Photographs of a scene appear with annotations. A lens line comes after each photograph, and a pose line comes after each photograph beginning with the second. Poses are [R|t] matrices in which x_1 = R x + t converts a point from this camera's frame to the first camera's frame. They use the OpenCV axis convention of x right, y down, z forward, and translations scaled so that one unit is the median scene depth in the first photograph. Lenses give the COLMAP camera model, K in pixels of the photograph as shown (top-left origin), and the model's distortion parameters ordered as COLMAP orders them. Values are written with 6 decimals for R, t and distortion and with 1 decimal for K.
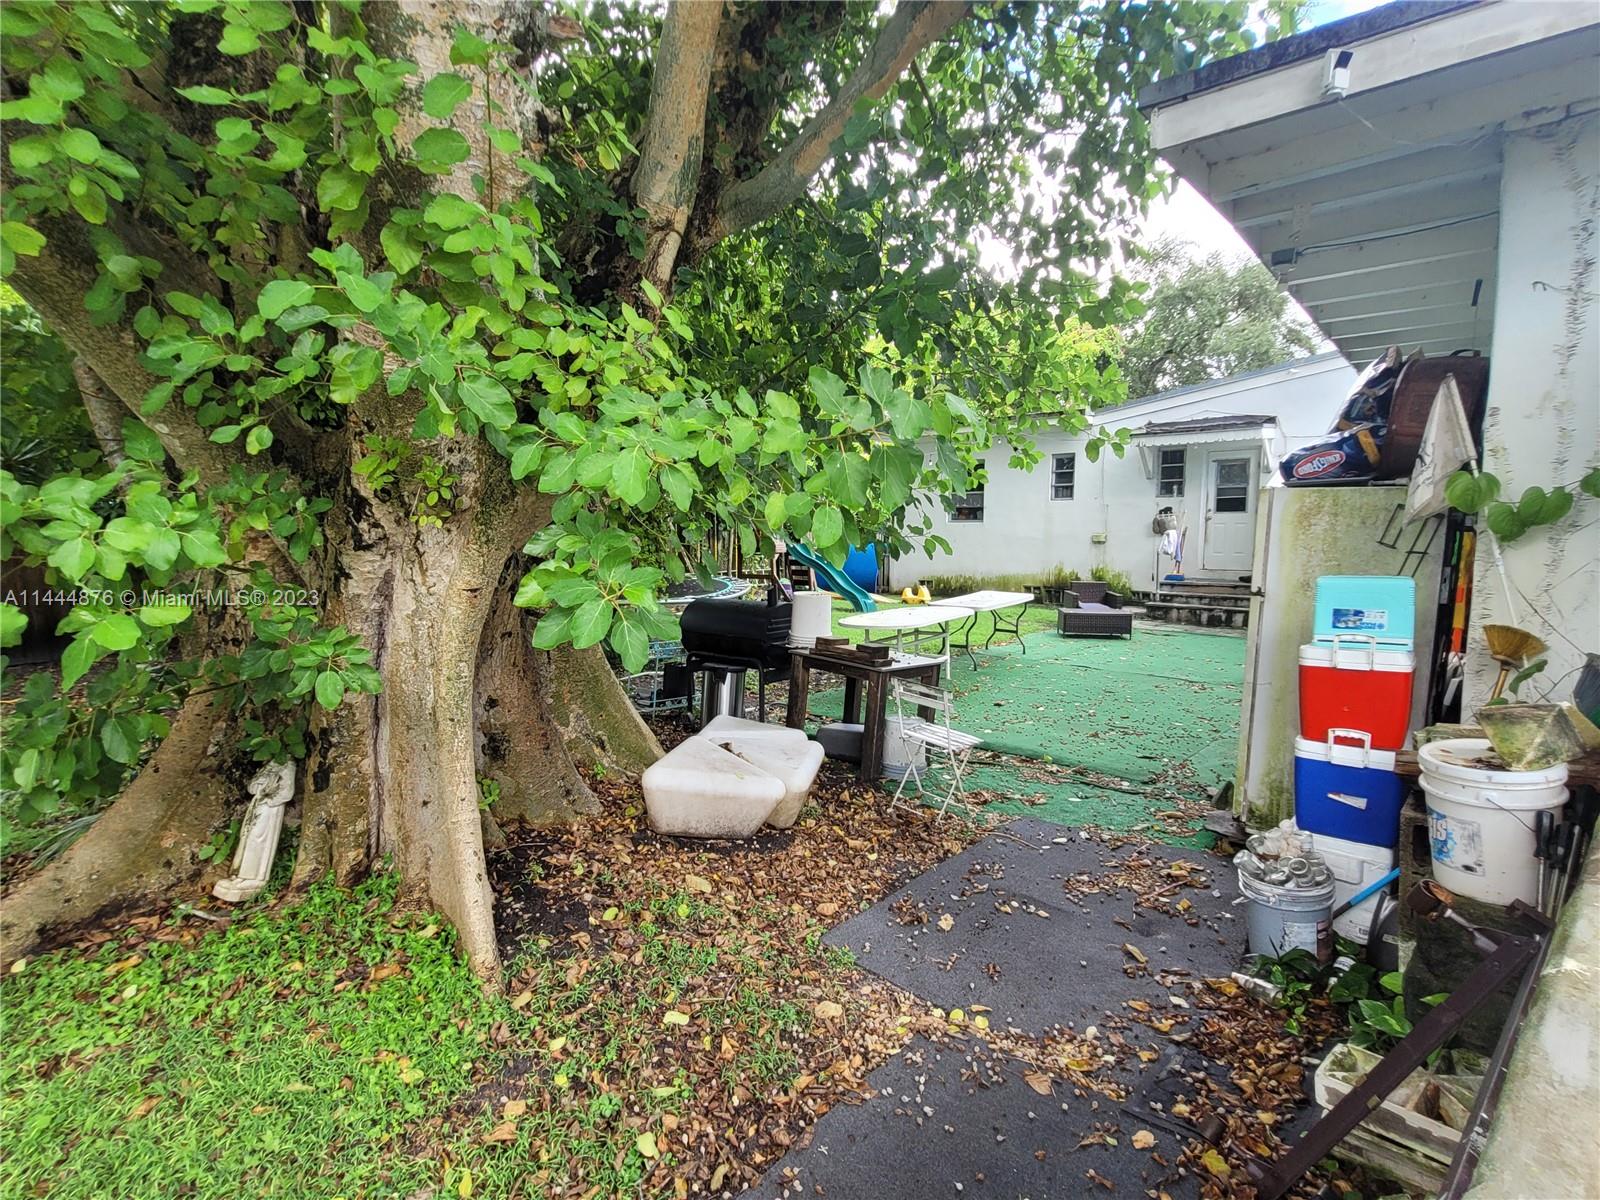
lens RADIAL K [[774.6, 0, 796.5], [0, 774.6, 604.2], [0, 0, 1]] dist [-0.002651, -0.000961]
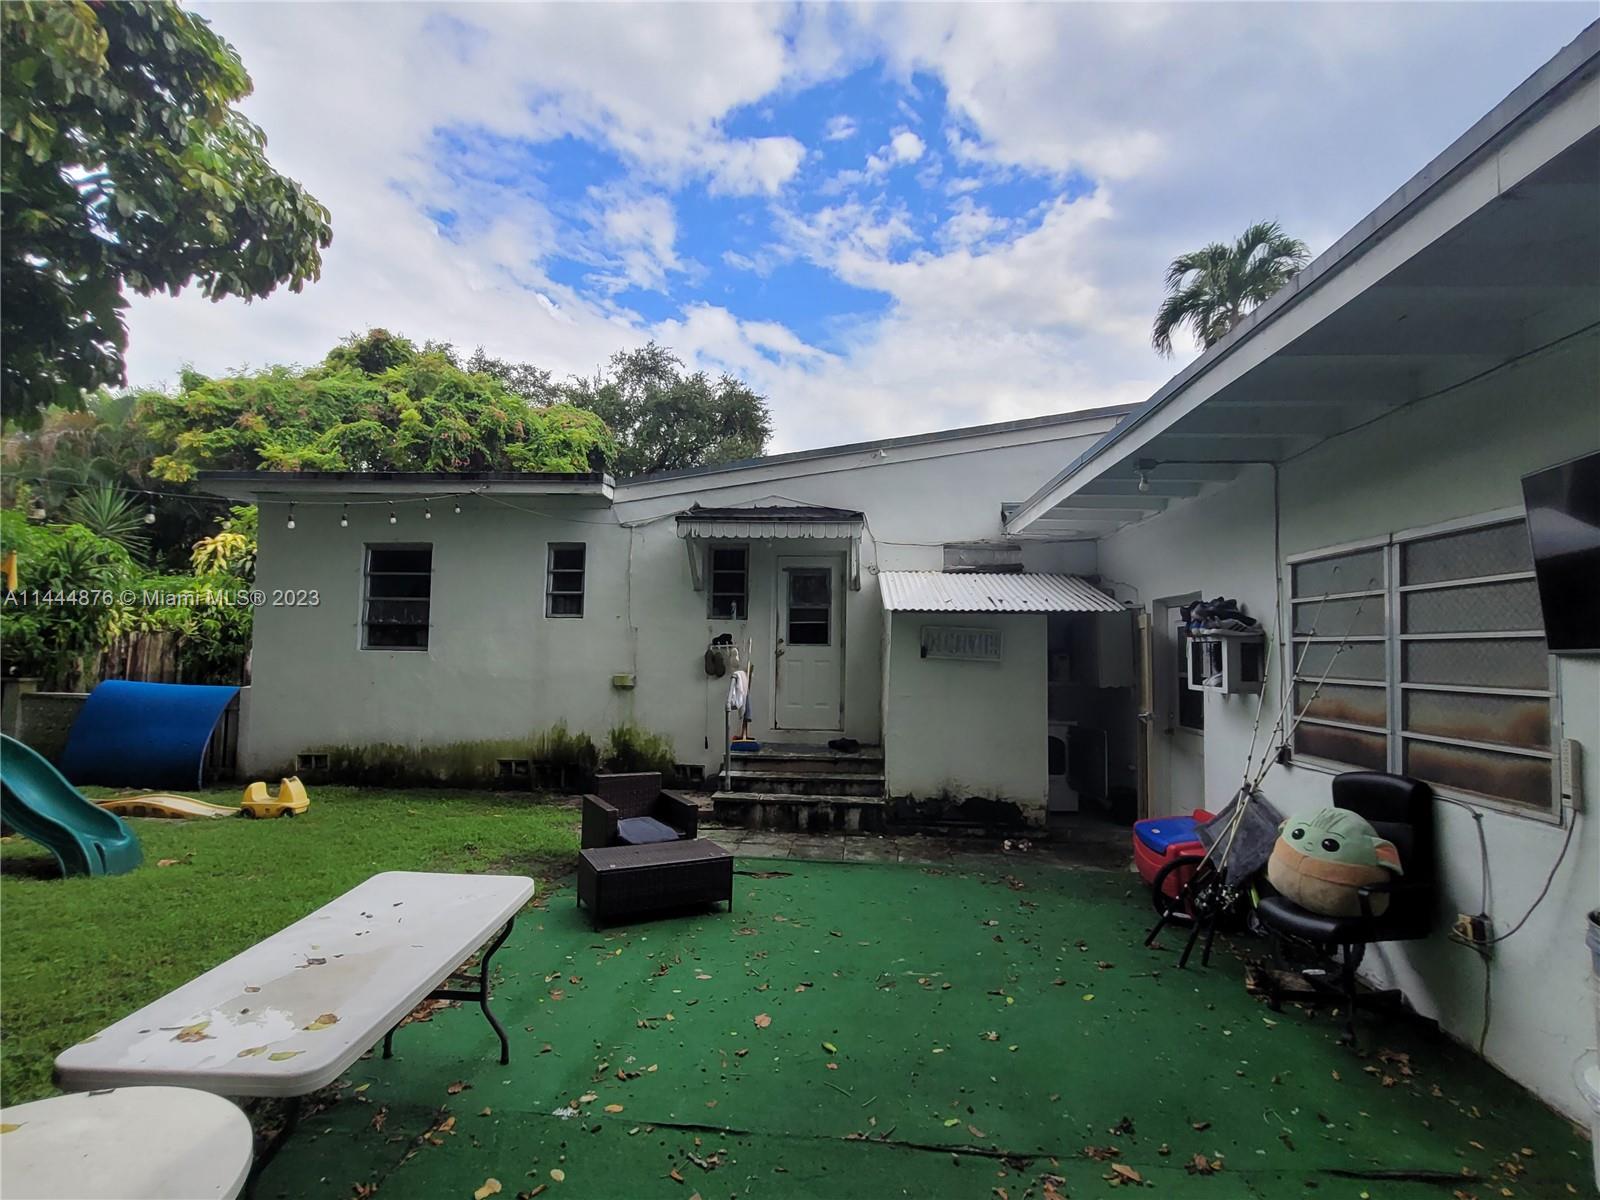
lens RADIAL K [[774.6, 0, 790.3], [0, 774.6, 606.0], [0, 0, 1]] dist [-0.002651, -0.000961]
pose [[0.798813, 0.045754, 0.599837, 0.130374], [0.043772, 0.990040, -0.133811, -0.059668], [-0.599985, 0.133146, 0.788854, 0.450804]]
